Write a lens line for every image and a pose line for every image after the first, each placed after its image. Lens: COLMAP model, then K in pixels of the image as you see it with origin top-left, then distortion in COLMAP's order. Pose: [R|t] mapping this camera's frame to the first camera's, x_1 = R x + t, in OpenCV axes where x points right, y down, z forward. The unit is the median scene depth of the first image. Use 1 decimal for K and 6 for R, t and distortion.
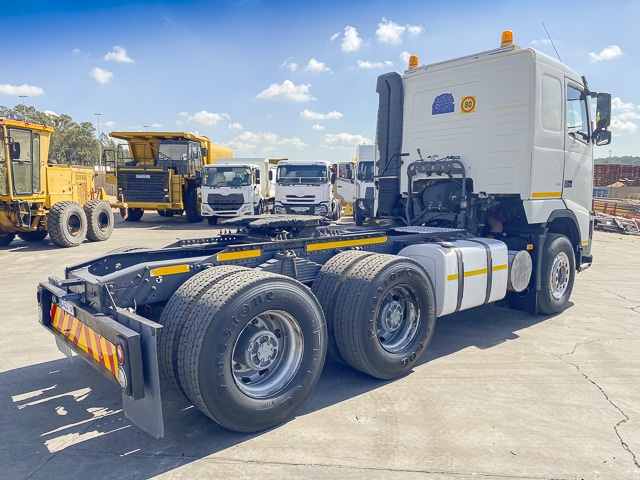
lens RADIAL K [[486.5, 0, 319.9], [0, 486.5, 236.2], [0, 0, 1]] dist [0.075848, -0.093661]
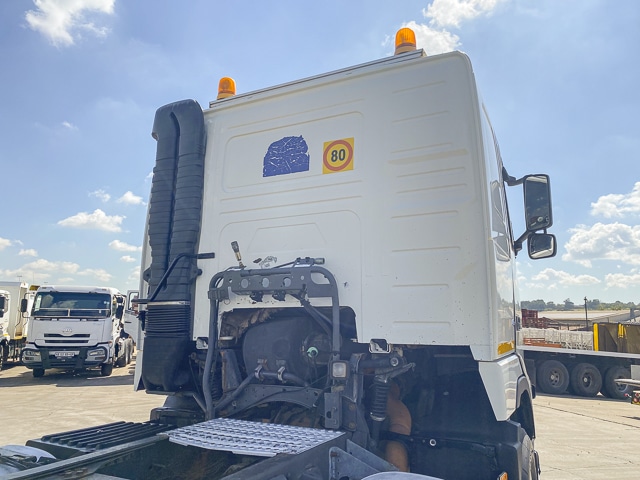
lens RADIAL K [[486.5, 0, 319.9], [0, 486.5, 236.2], [0, 0, 1]] dist [0.075848, -0.093661]
pose [[0.930219, 0.073219, 0.359627, 0.105021], [0.027317, 0.963366, -0.266797, -0.056176], [-0.365987, 0.258003, 0.894141, 0.530166]]
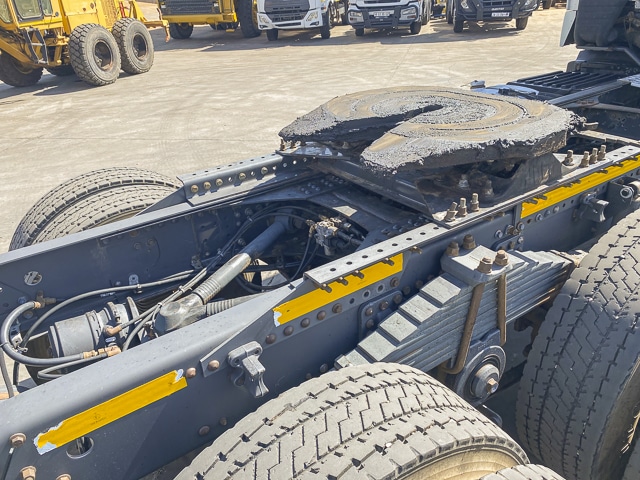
lens RADIAL K [[486.5, 0, 319.9], [0, 486.5, 236.2], [0, 0, 1]] dist [0.075848, -0.093661]
pose [[0.990239, 0.007582, -0.139173, -0.078674], [0.044852, 0.928073, 0.369689, -0.063756], [0.131965, -0.372322, 0.918674, 0.414461]]
